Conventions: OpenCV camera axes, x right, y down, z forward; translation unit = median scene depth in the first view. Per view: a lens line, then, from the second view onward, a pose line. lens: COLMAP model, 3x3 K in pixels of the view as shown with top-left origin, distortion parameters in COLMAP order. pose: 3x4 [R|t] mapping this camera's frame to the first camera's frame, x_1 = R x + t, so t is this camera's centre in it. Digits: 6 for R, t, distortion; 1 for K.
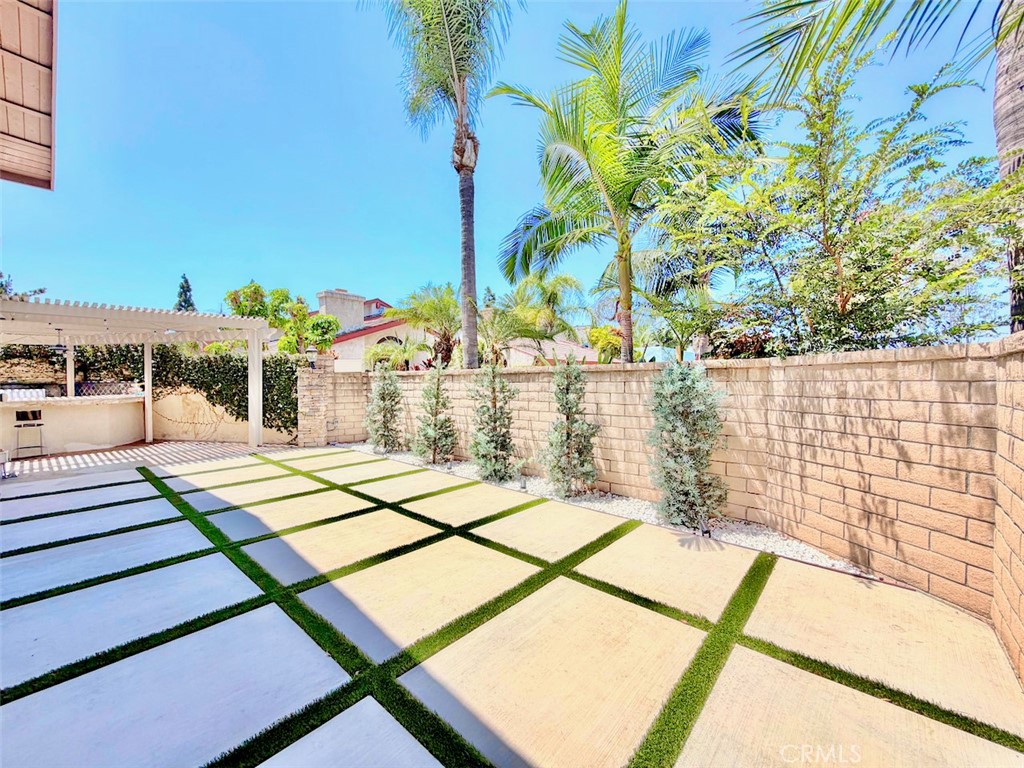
lens RADIAL K [[408.8, 0, 512.0], [0, 408.8, 384.0], [0, 0, 1]] dist [-0.000561, -0.000030]
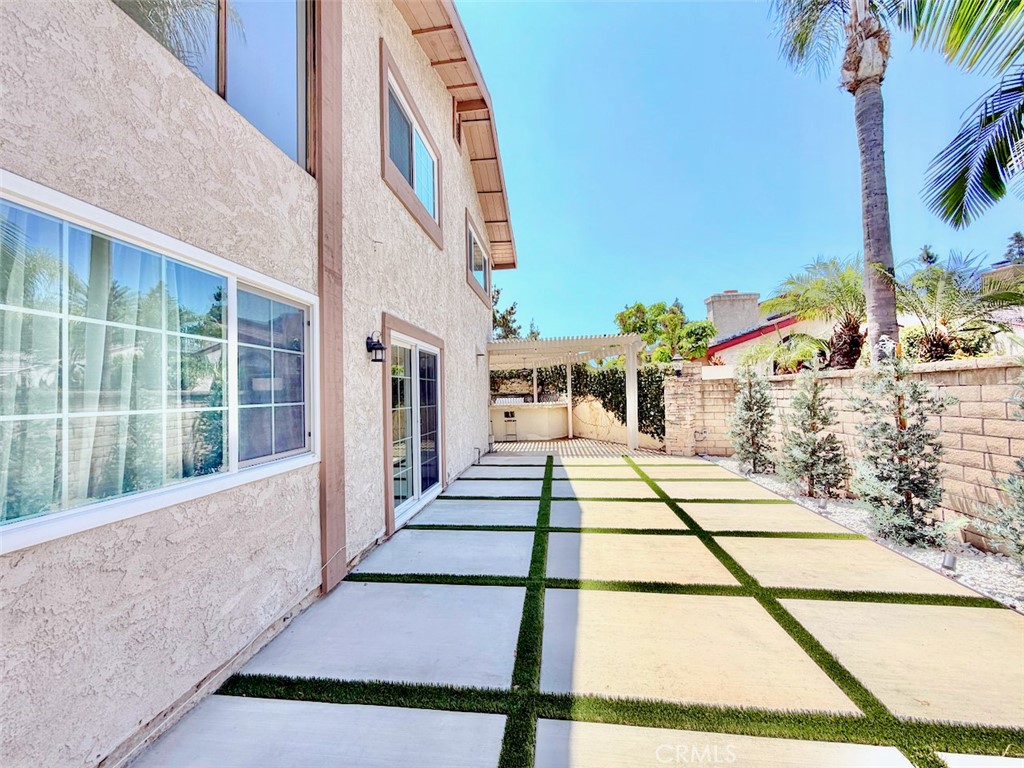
lens RADIAL K [[408.8, 0, 512.0], [0, 408.8, 384.0], [0, 0, 1]] dist [-0.000561, -0.000030]
pose [[0.561841, -0.028304, -0.826761, 0.110571], [0.011137, 0.999583, -0.026653, 0.001635], [0.827170, 0.005767, 0.561921, 0.107741]]
